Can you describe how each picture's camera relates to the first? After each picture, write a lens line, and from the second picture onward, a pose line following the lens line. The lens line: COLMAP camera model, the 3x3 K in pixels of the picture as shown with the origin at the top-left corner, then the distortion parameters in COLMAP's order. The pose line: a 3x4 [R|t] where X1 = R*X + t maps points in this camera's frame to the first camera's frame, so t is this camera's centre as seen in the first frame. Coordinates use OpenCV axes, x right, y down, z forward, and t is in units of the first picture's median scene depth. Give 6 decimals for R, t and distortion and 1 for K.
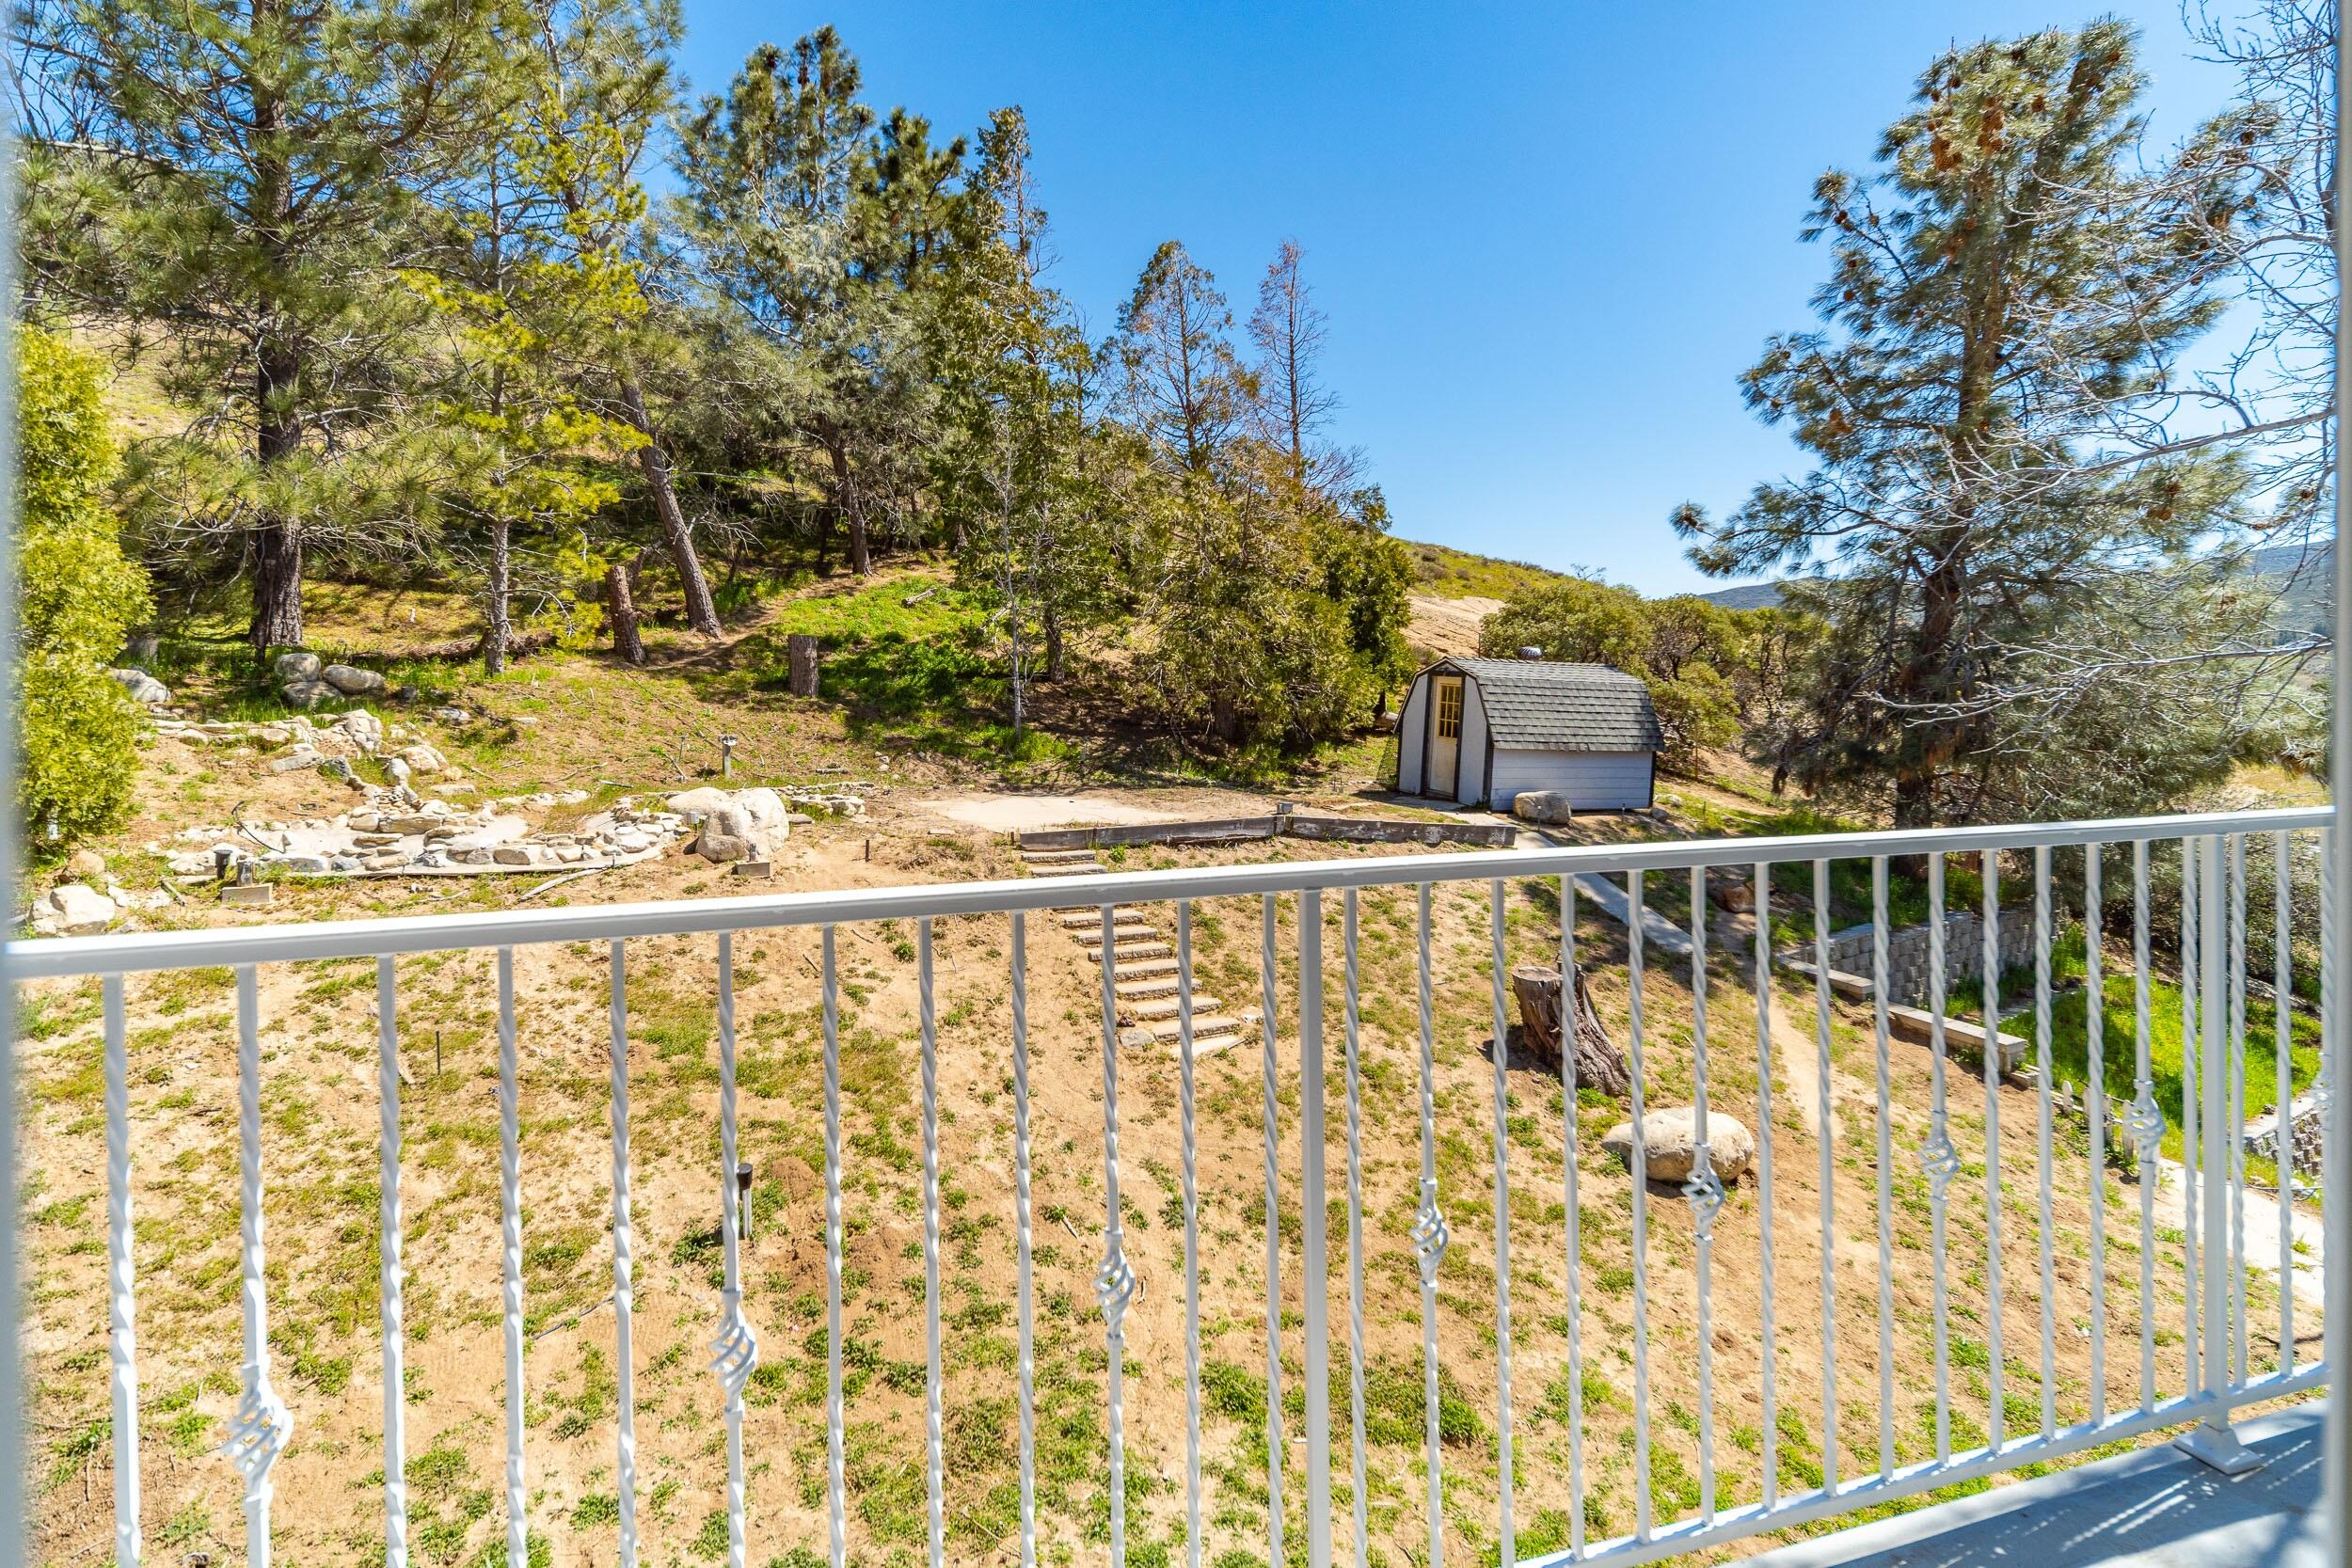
lens RADIAL K [[1146.7, 0, 1159.6], [0, 1146.7, 718.1], [0, 0, 1]] dist [0.003180, 0.000336]
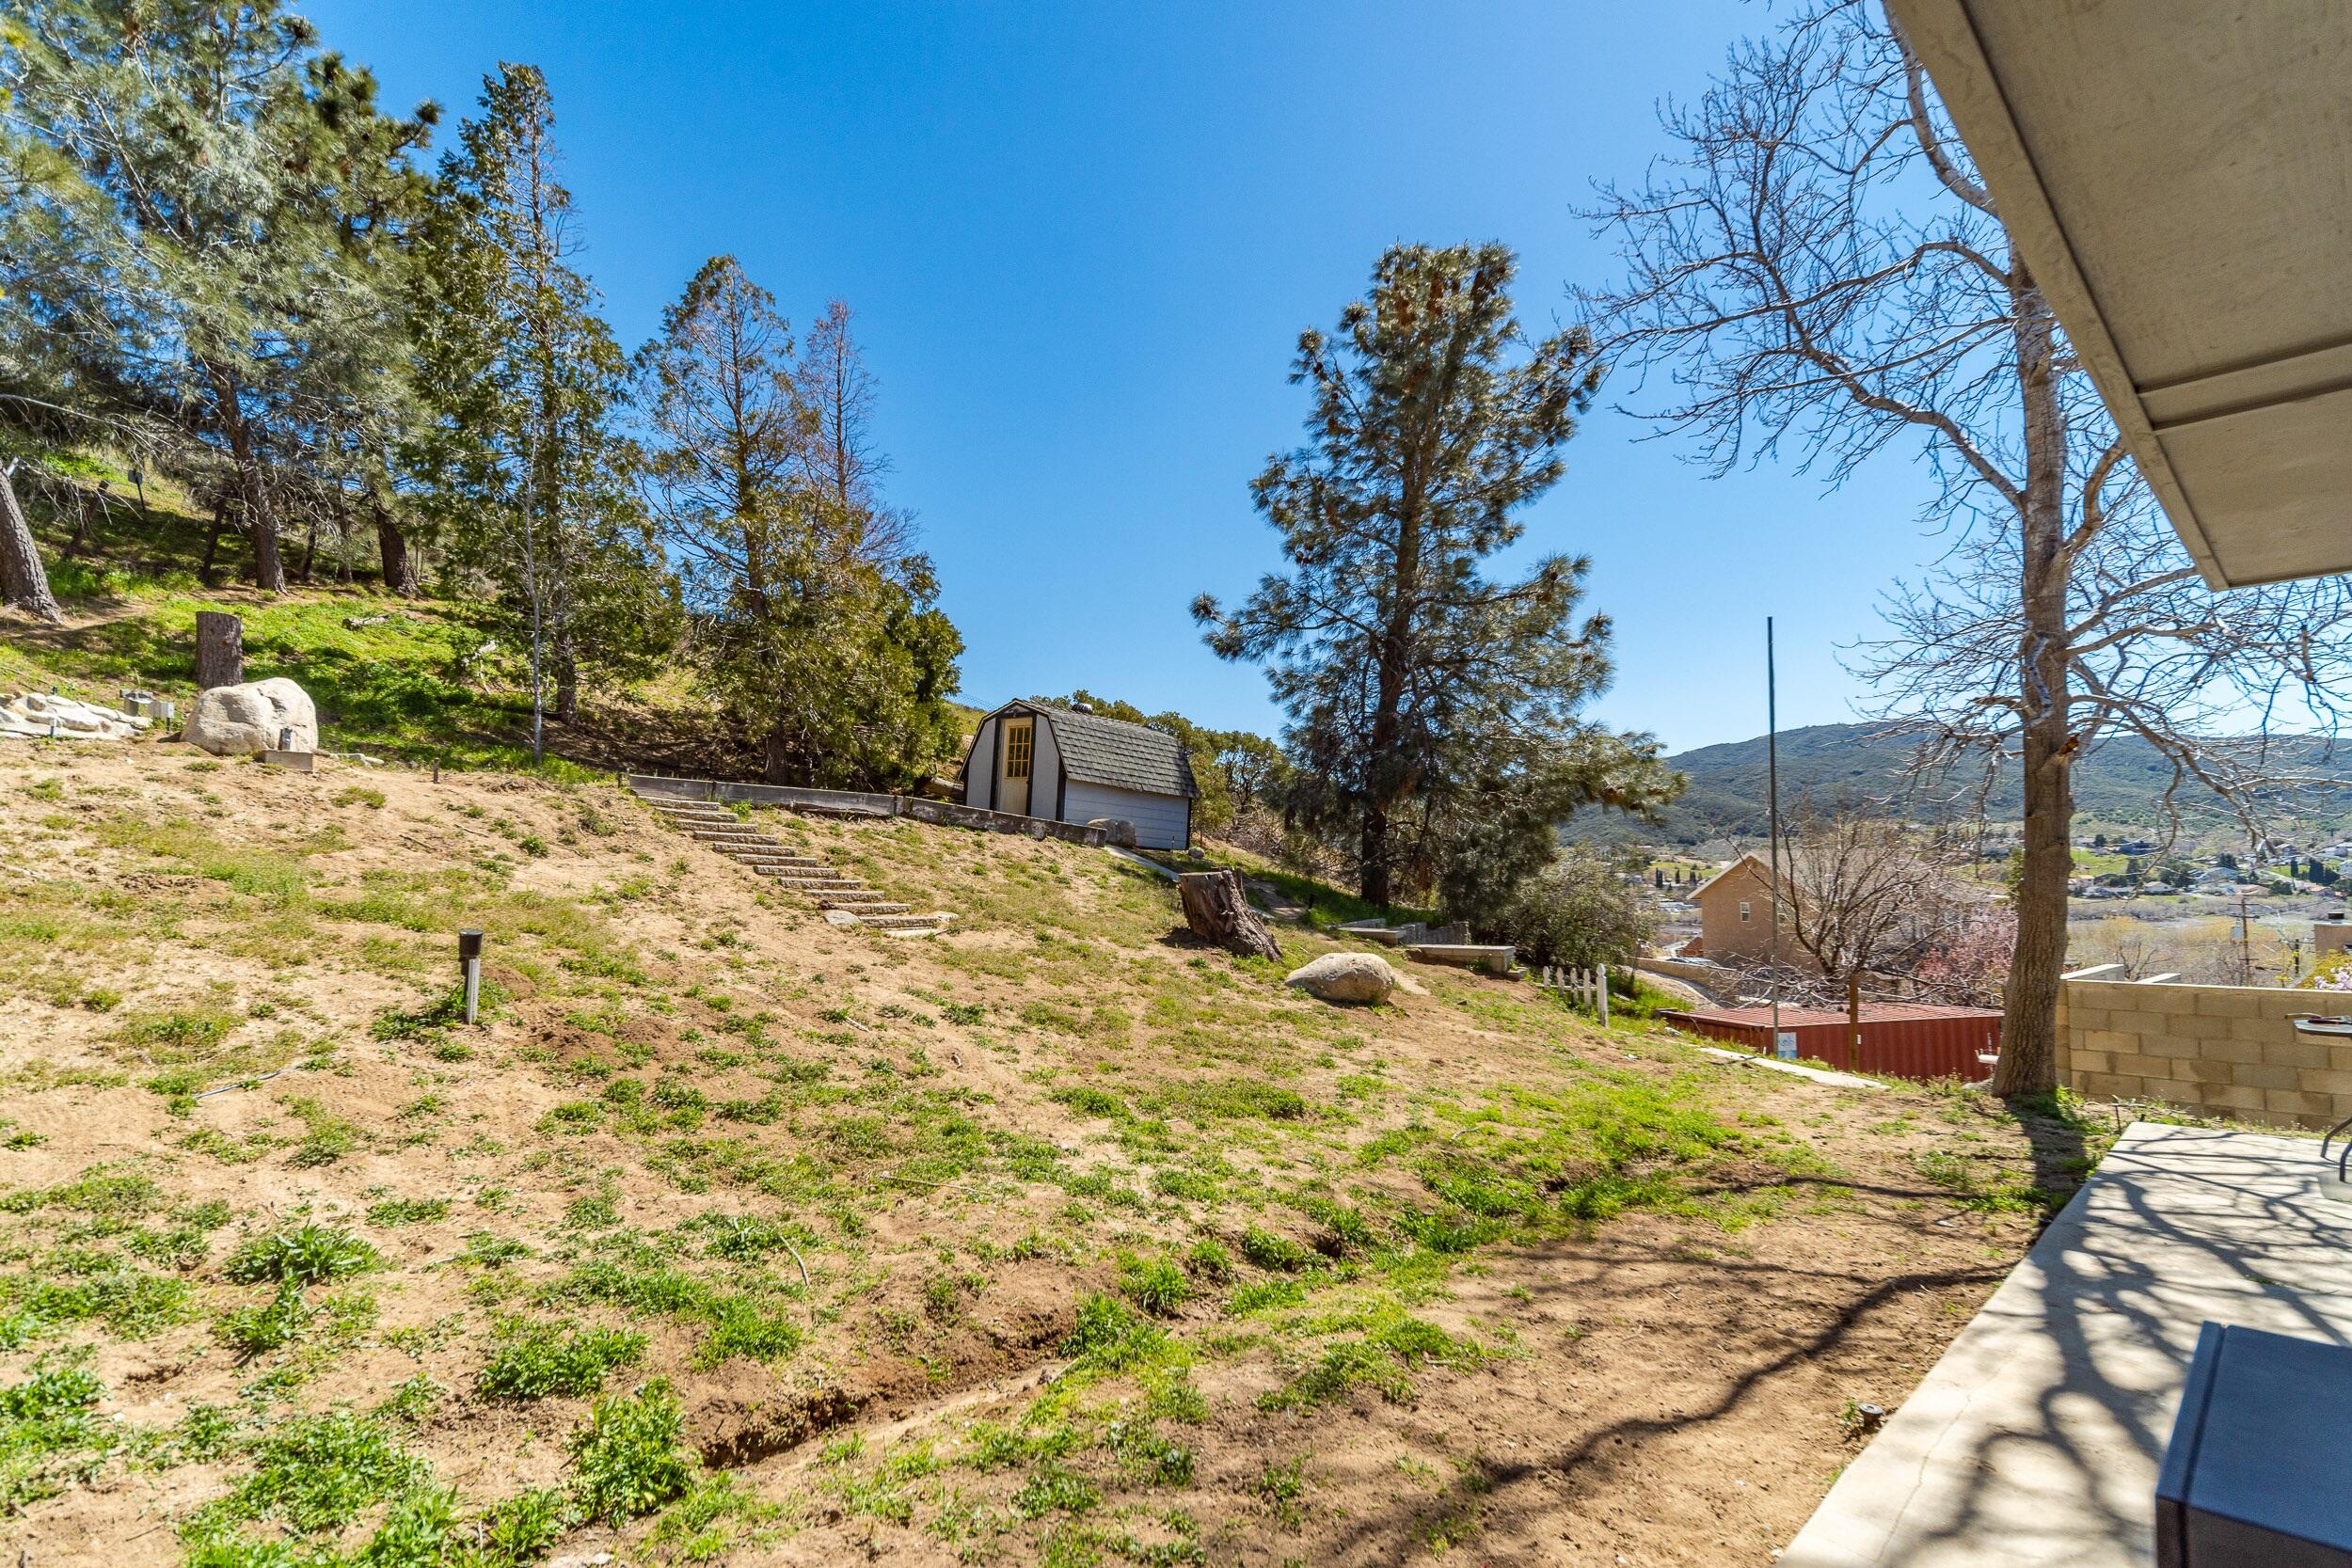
lens RADIAL K [[1144.5, 0, 1175.5], [0, 1144.5, 838.6], [0, 0, 1]] dist [0.003768, -0.000291]
pose [[0.880135, 0.016576, 0.474434, -0.109670], [0.014746, 0.997953, -0.062222, 0.135521], [-0.474495, 0.061759, 0.878089, 0.028193]]
